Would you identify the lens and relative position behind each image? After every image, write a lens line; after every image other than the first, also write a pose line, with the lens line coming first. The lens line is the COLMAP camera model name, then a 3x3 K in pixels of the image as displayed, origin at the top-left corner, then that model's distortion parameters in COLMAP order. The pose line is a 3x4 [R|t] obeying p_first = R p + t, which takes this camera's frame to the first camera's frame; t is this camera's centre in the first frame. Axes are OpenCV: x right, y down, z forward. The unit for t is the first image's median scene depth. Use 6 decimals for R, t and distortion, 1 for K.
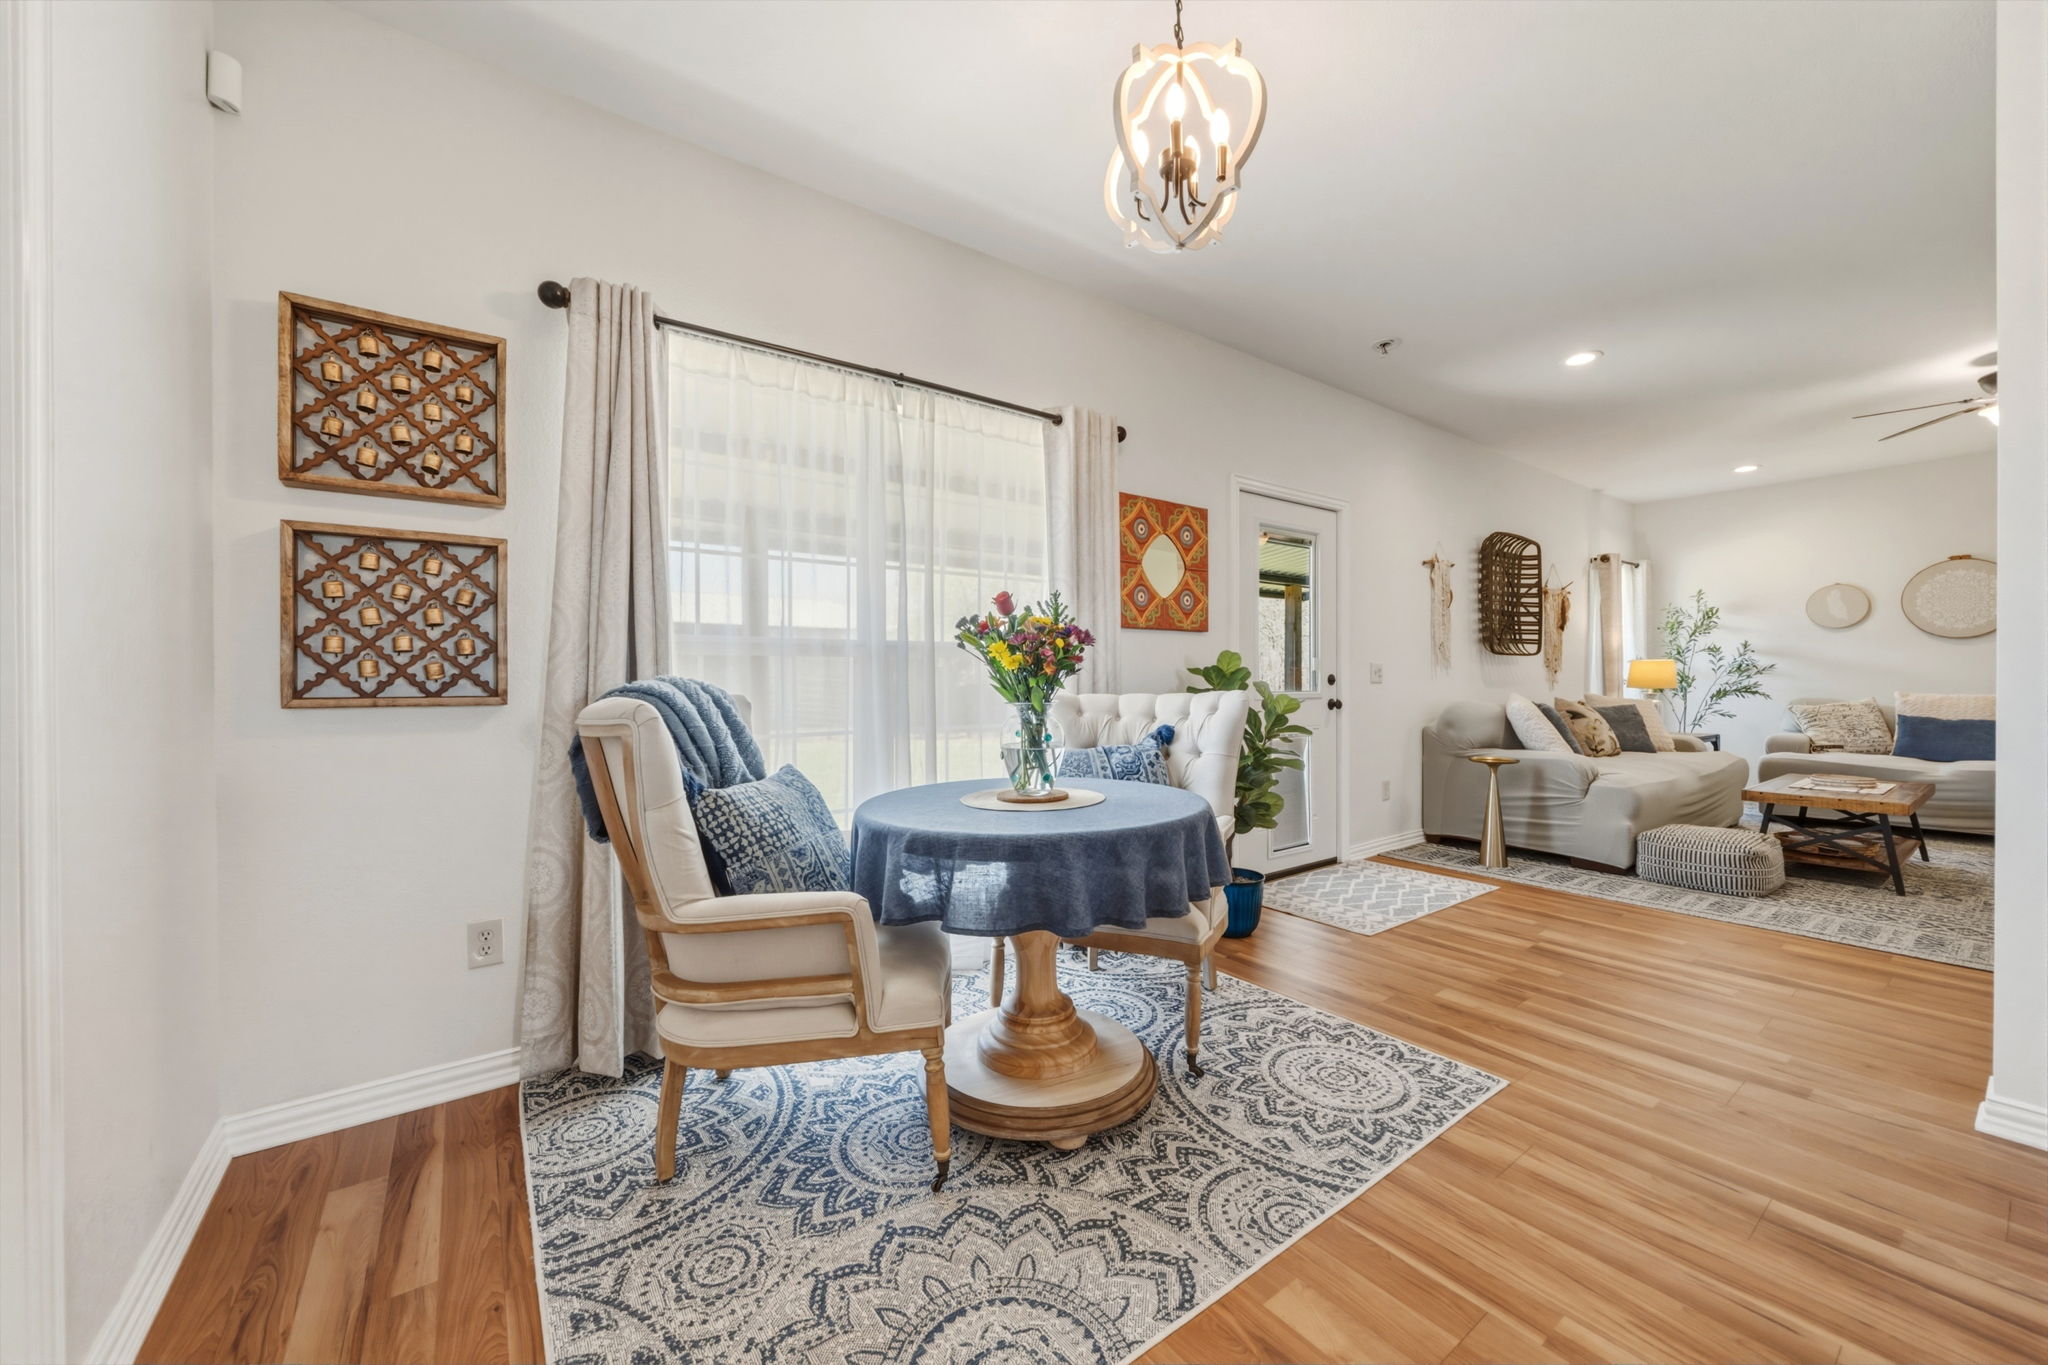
lens RADIAL K [[766.6, 0, 1025.6], [0, 766.6, 678.3], [0, 0, 1]] dist [-0.002376, 0.000101]
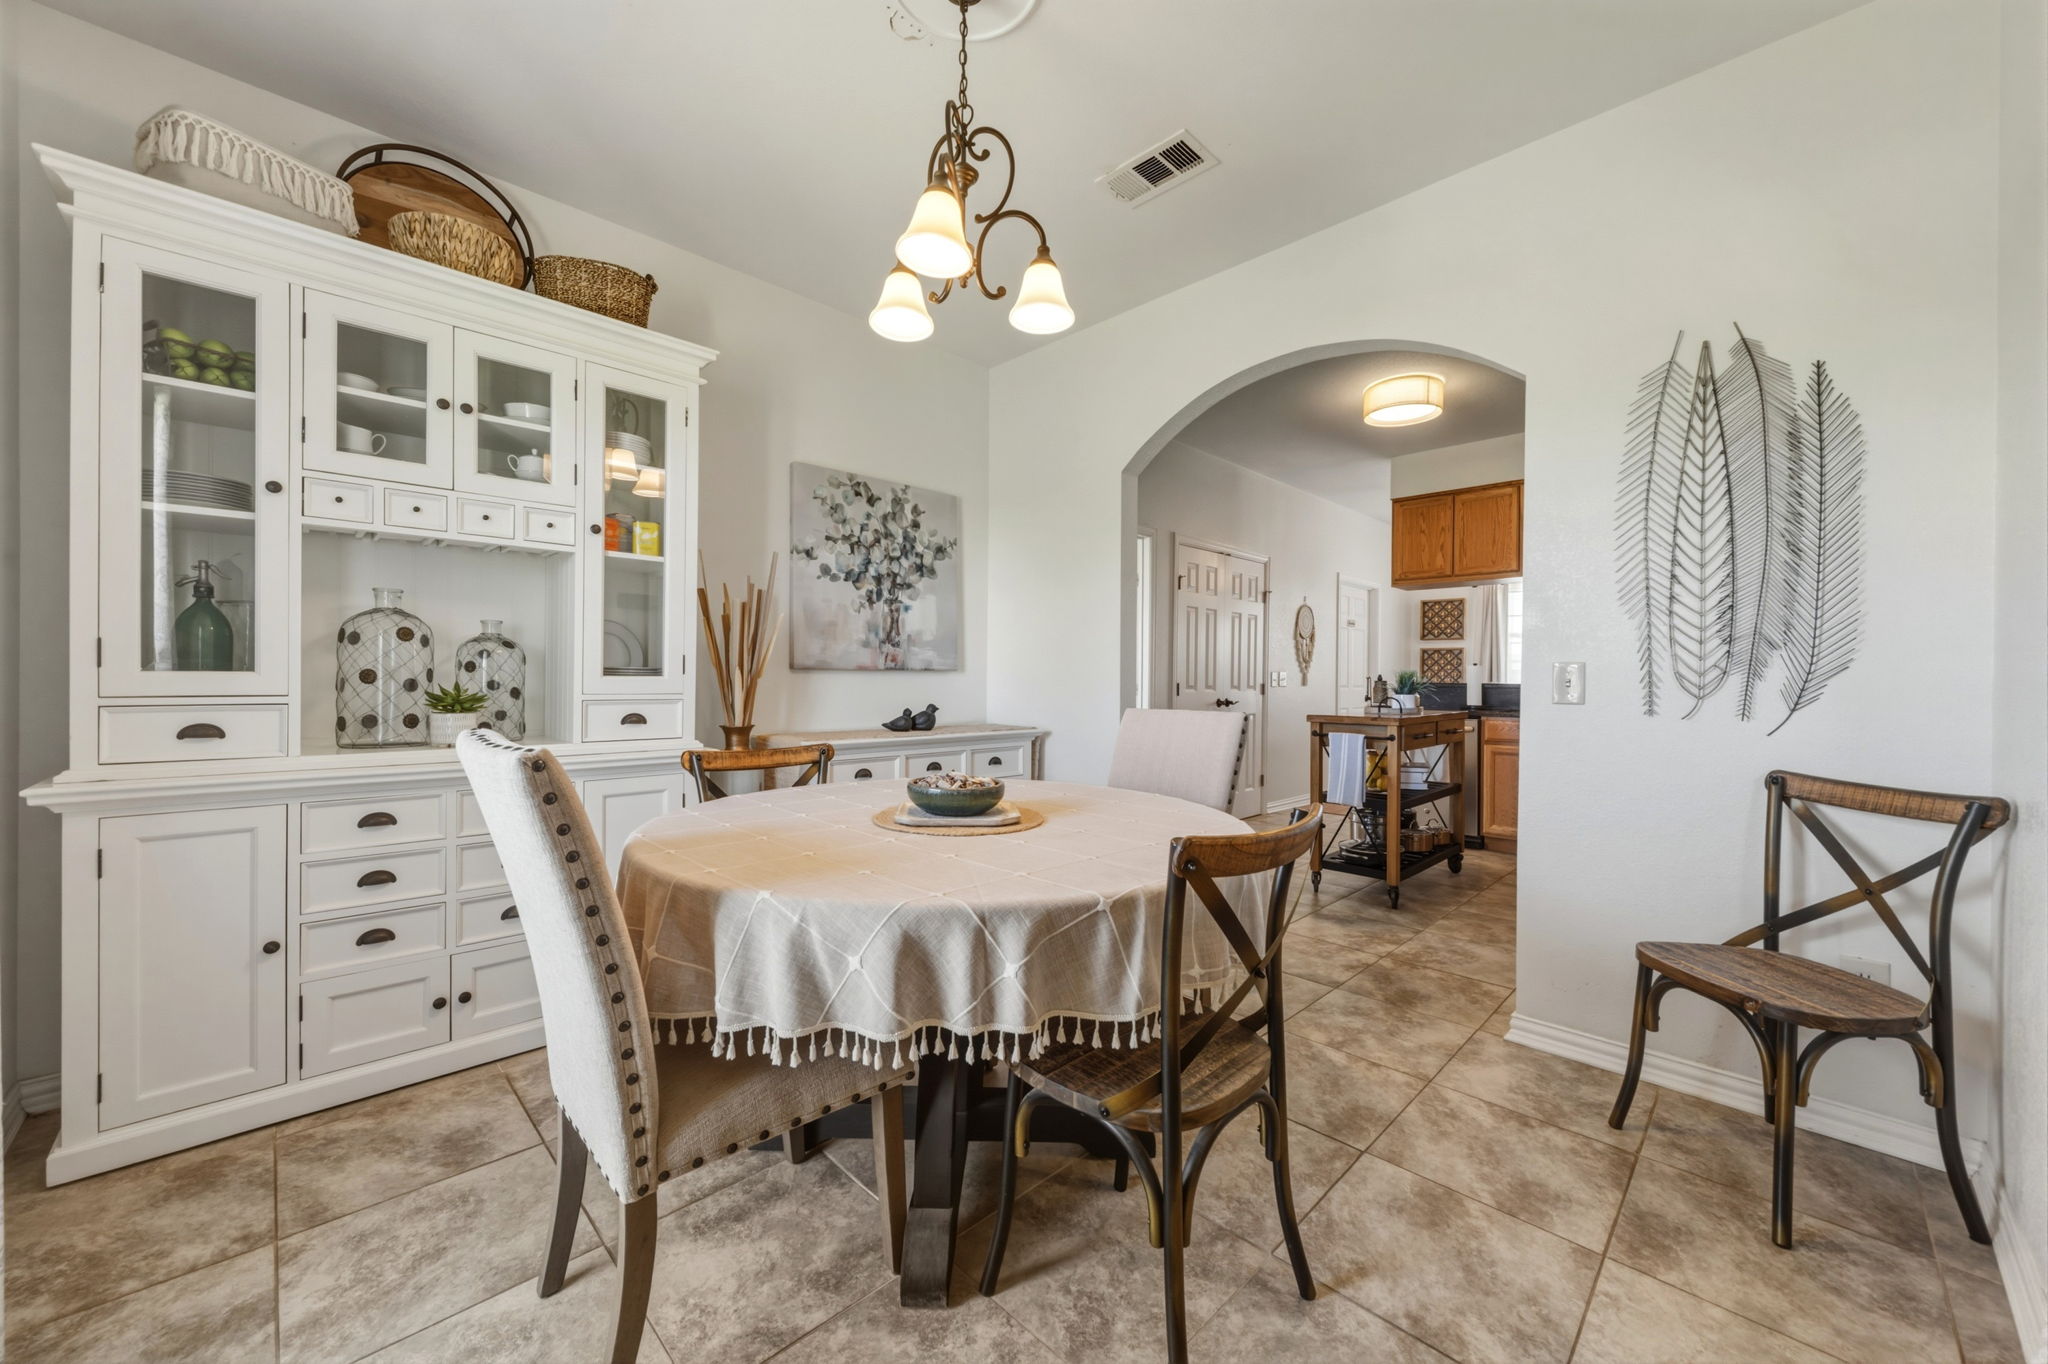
lens RADIAL K [[788.1, 0, 1028.7], [0, 788.1, 679.1], [0, 0, 1]] dist [-0.000588, 0.000197]
pose [[0.149950, 0.011255, -0.988629, 1.060588], [-0.011572, 0.999887, 0.009628, -0.010537], [0.988626, 0.009996, 0.150064, -0.648689]]
